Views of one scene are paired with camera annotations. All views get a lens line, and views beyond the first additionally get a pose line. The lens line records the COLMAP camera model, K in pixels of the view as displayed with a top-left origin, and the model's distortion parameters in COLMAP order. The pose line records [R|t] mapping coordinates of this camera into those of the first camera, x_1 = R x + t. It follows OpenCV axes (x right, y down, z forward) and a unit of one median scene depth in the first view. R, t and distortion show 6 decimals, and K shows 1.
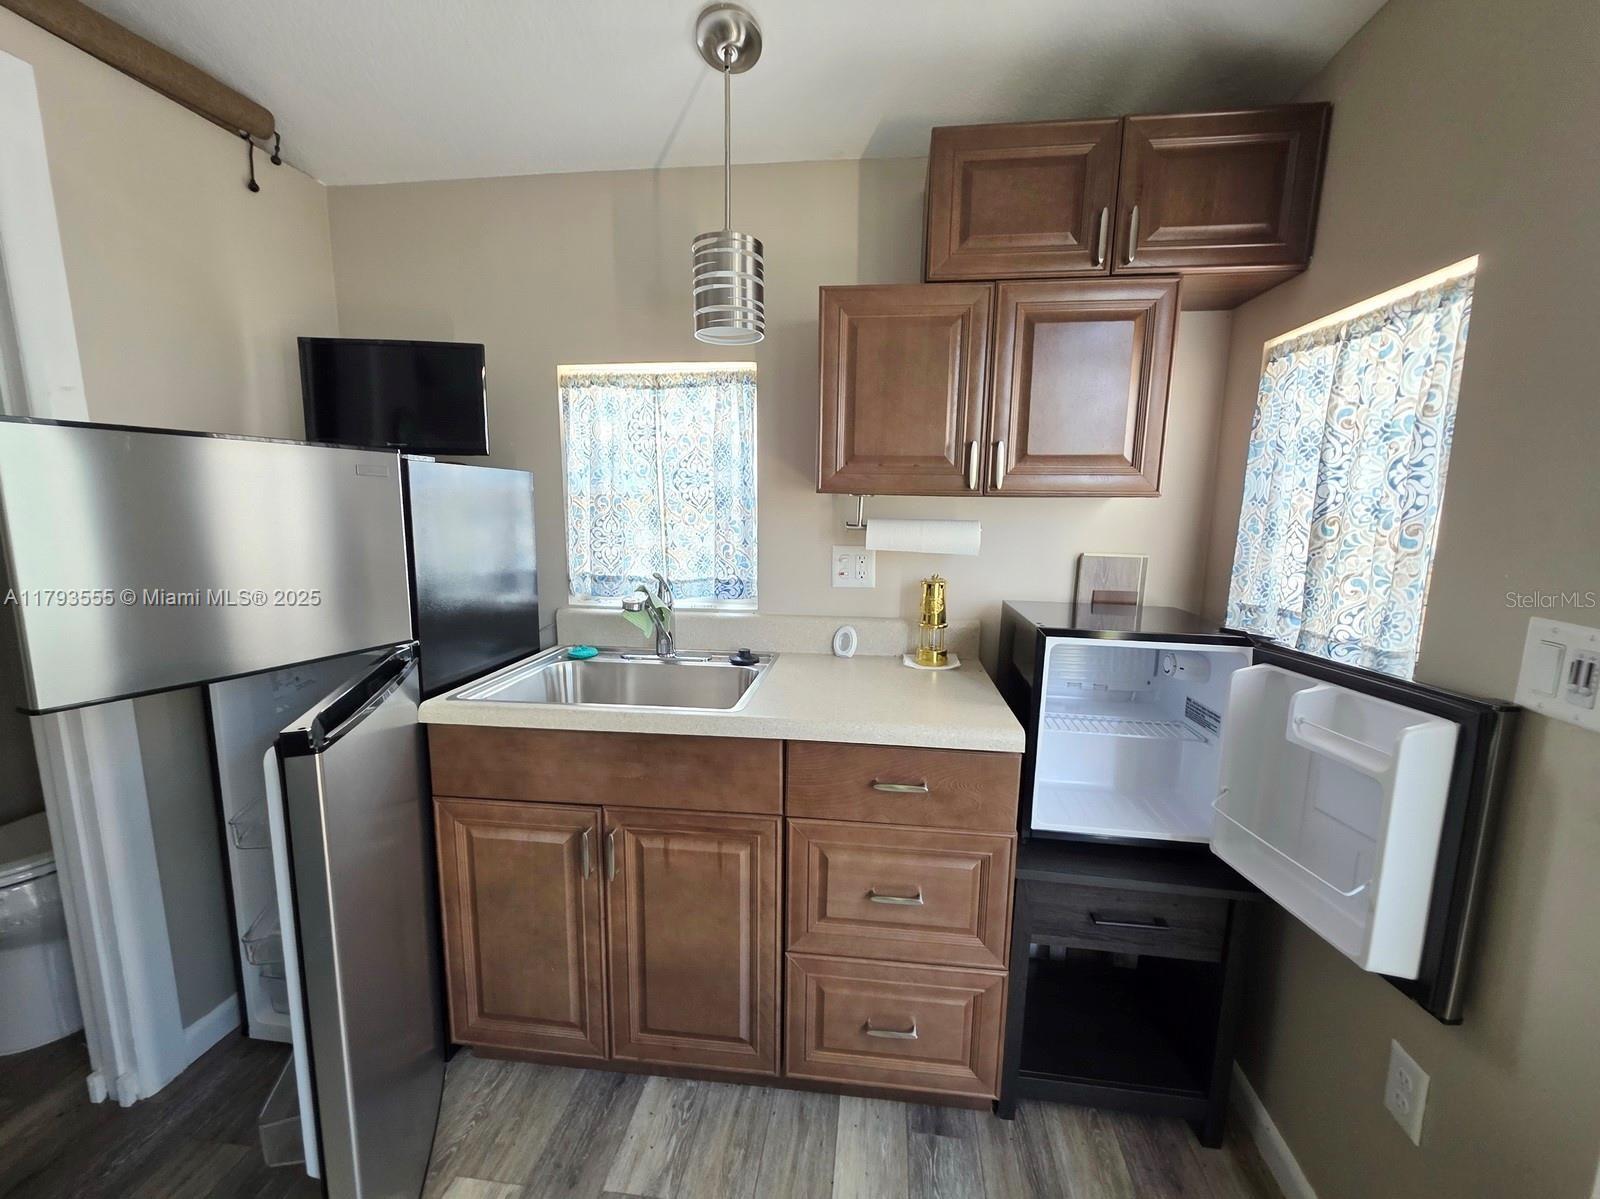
lens RADIAL K [[657.0, 0, 800.0], [0, 657.0, 599.5], [0, 0, 1]] dist [0.002293, 0.000577]
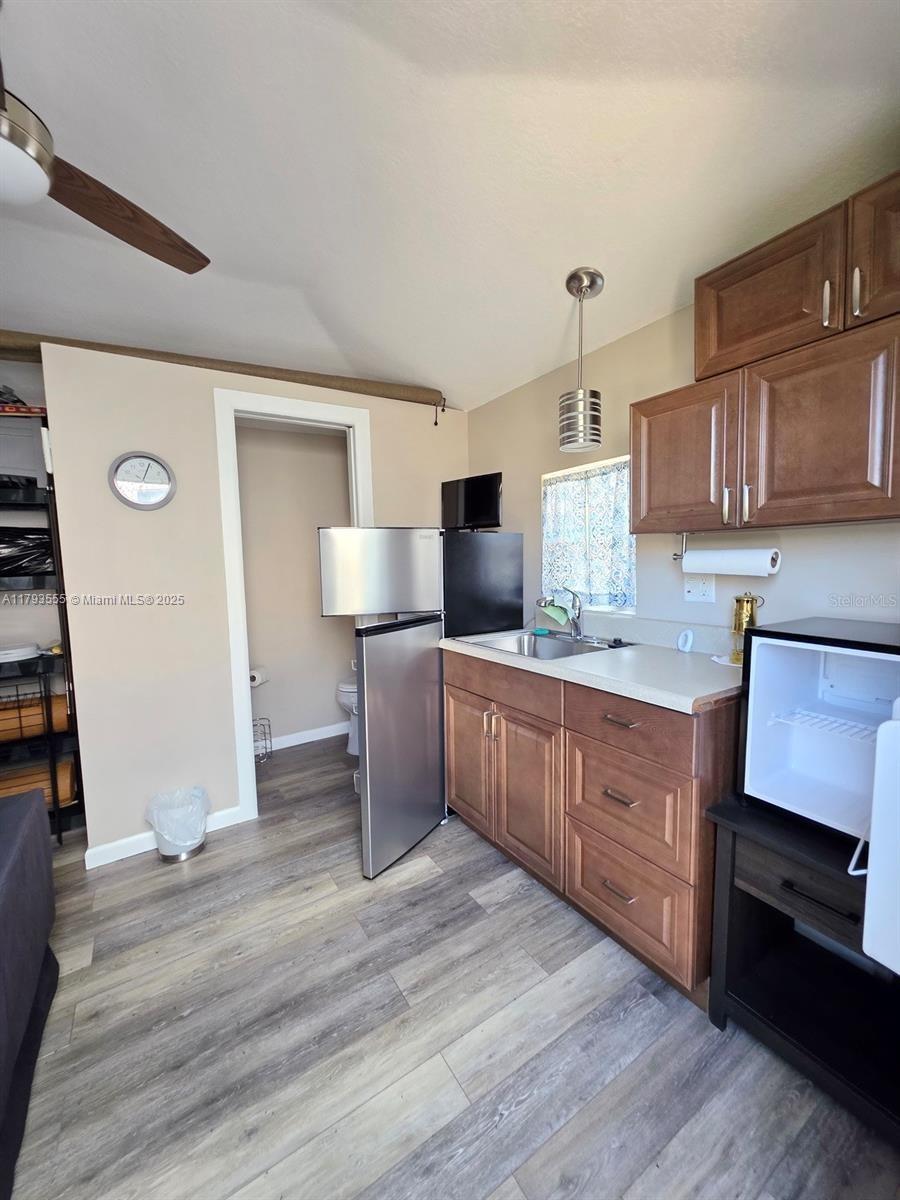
lens RADIAL K [[475.1, 0, 457.9], [0, 475.1, 596.1], [0, 0, 1]] dist [0.003576, 0.000240]
pose [[0.646957, 0.033456, -0.761792, 0.636244], [-0.084466, 0.996033, -0.027989, 0.049289], [0.757834, 0.082453, 0.647217, -0.013194]]
